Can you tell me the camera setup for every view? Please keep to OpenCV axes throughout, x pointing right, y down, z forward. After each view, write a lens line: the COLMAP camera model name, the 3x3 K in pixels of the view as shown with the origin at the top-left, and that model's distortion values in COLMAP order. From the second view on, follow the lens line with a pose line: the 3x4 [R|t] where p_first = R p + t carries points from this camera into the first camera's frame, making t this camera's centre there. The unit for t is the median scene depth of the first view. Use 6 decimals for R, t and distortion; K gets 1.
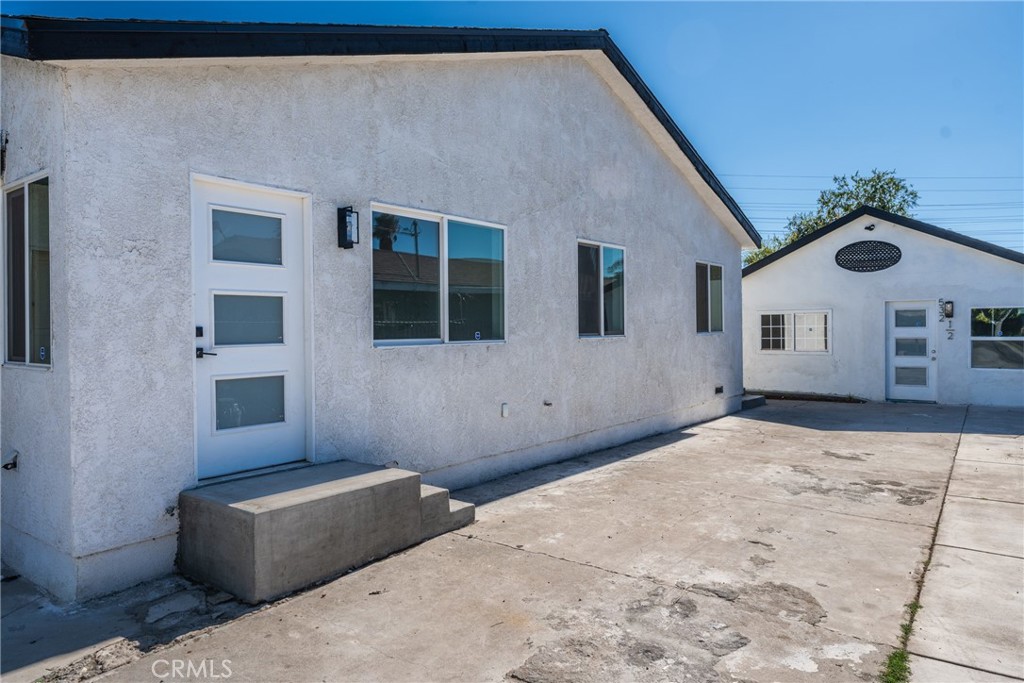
lens RADIAL K [[691.6, 0, 513.9], [0, 691.6, 337.2], [0, 0, 1]] dist [0.000208, 0.000255]
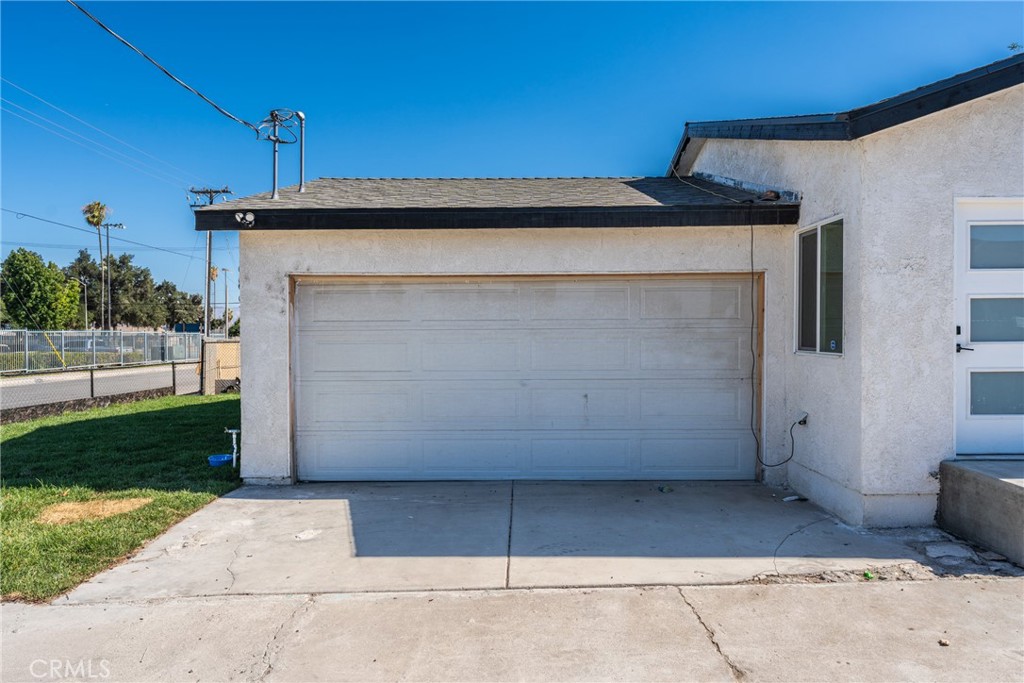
lens RADIAL K [[594.0, 0, 514.3], [0, 594.0, 340.4], [0, 0, 1]] dist [-0.000998, 0.000982]
pose [[0.594179, 0.016087, -0.804172, -0.094287], [-0.009419, 0.999871, 0.013042, 0.003660], [0.804277, -0.000175, 0.594254, -0.241592]]
